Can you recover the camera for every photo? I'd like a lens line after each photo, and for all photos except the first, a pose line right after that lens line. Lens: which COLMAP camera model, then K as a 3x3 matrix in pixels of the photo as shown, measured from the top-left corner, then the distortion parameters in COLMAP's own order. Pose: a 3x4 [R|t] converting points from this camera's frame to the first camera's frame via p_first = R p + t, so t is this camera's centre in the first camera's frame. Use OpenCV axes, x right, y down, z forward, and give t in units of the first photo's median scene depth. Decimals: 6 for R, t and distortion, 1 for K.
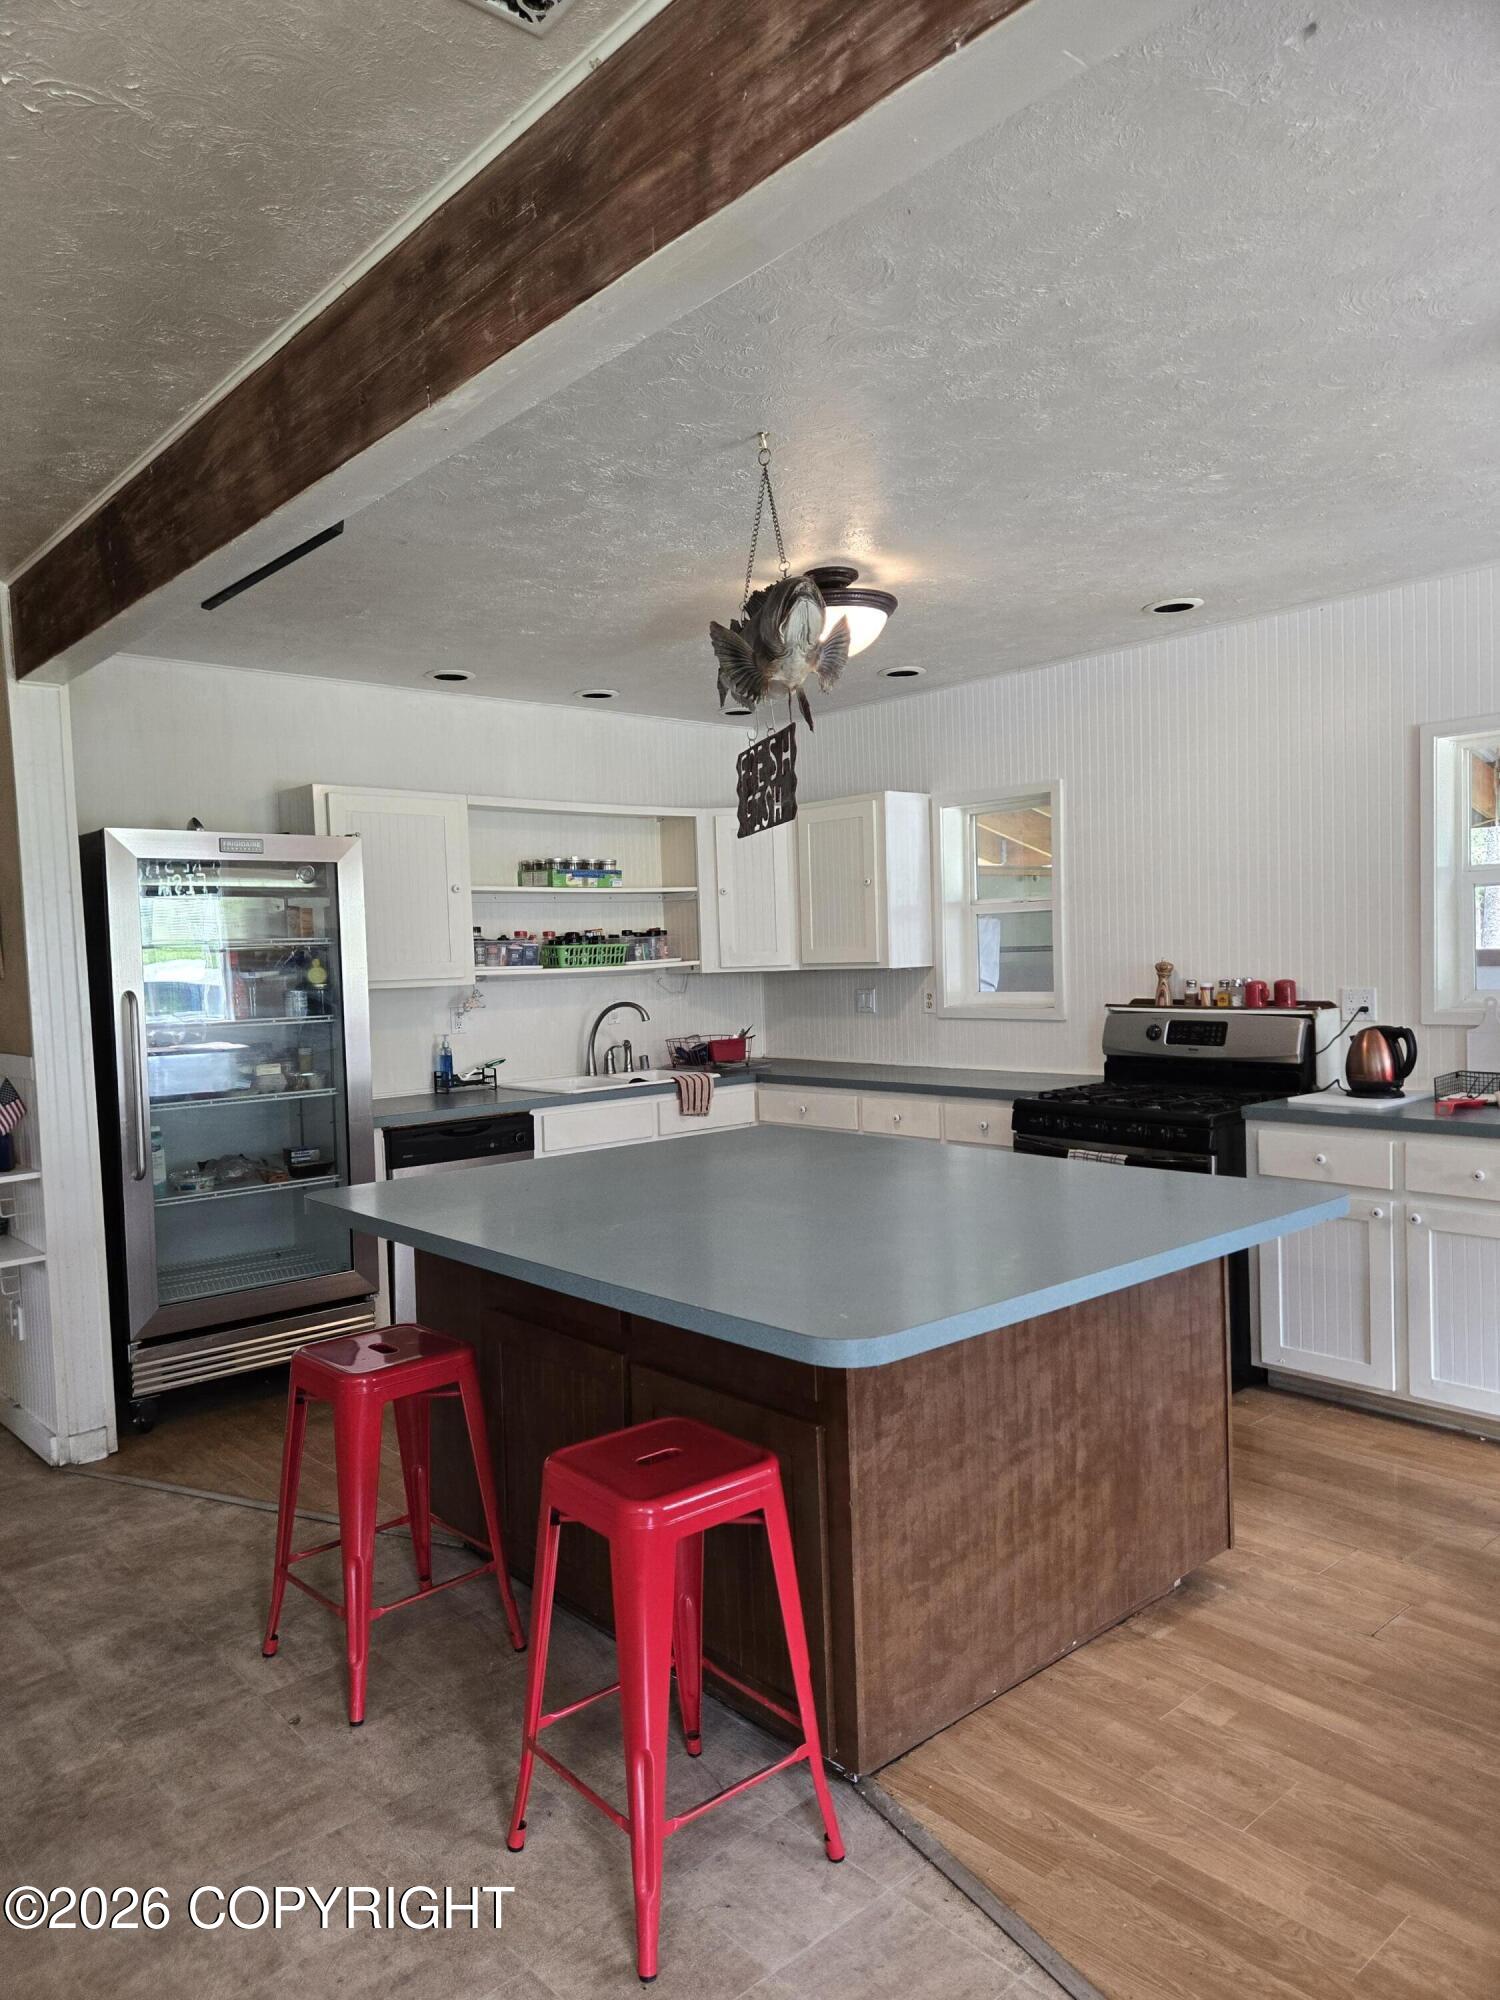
lens RADIAL K [[1423.3, 0, 744.1], [0, 1423.3, 1002.7], [0, 0, 1]] dist [0.089759, -0.089952]
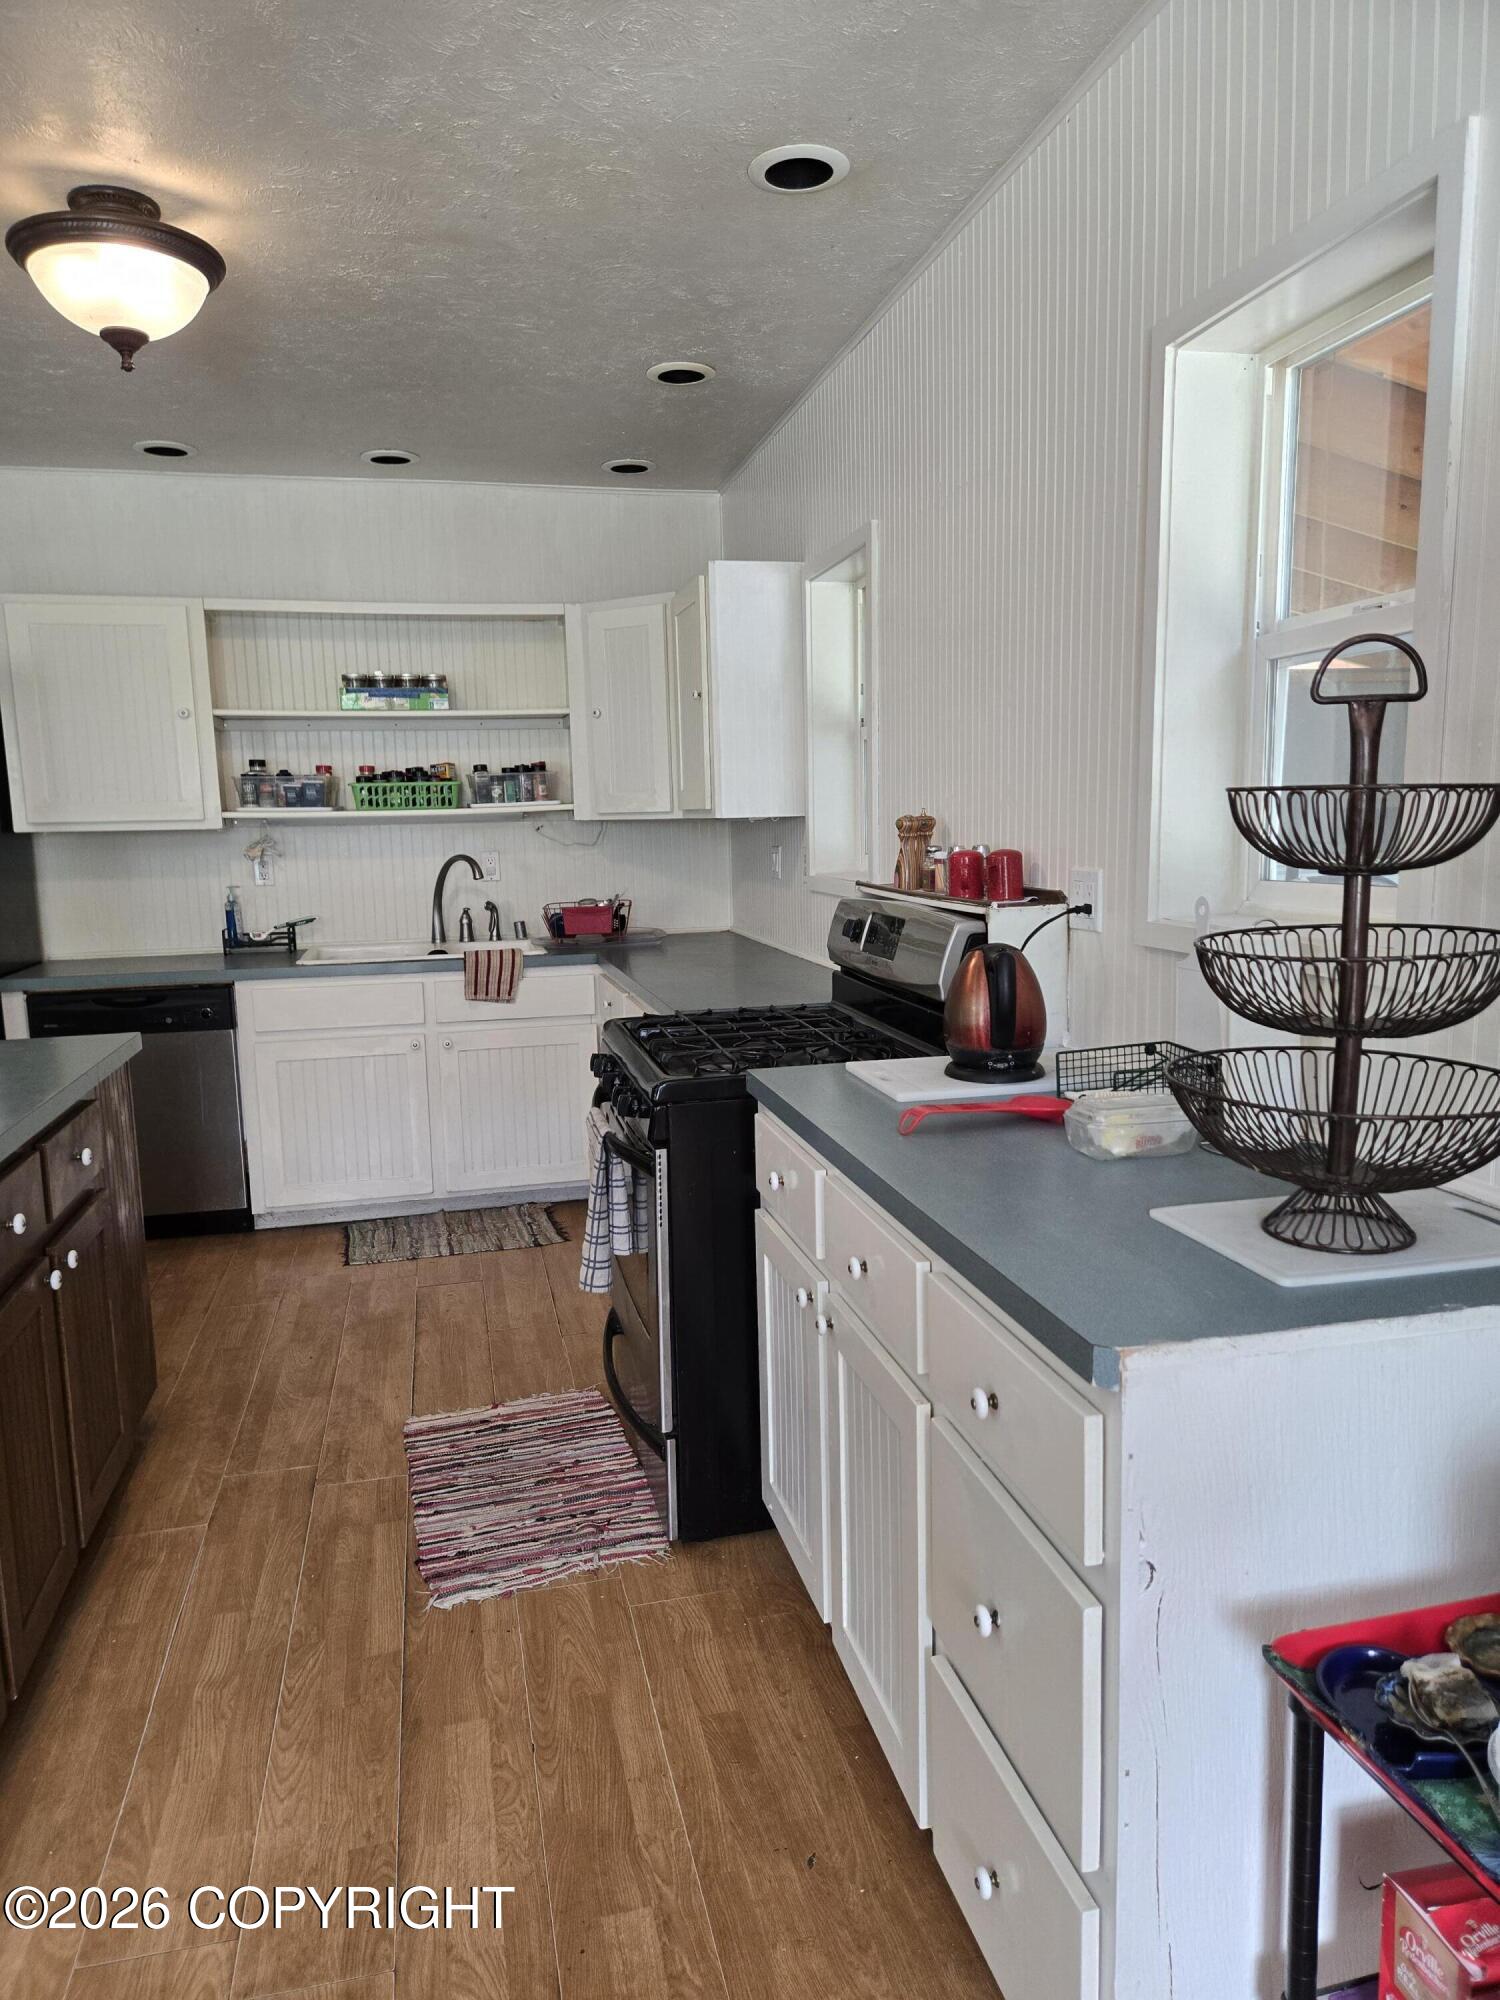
lens RADIAL K [[1423.3, 0, 744.1], [0, 1423.3, 1002.7], [0, 0, 1]] dist [0.089759, -0.089952]
pose [[0.864320, 0.079273, -0.496656, 0.471925], [-0.022430, 0.992593, 0.119397, -0.017679], [0.502442, -0.092057, 0.859696, 0.381862]]
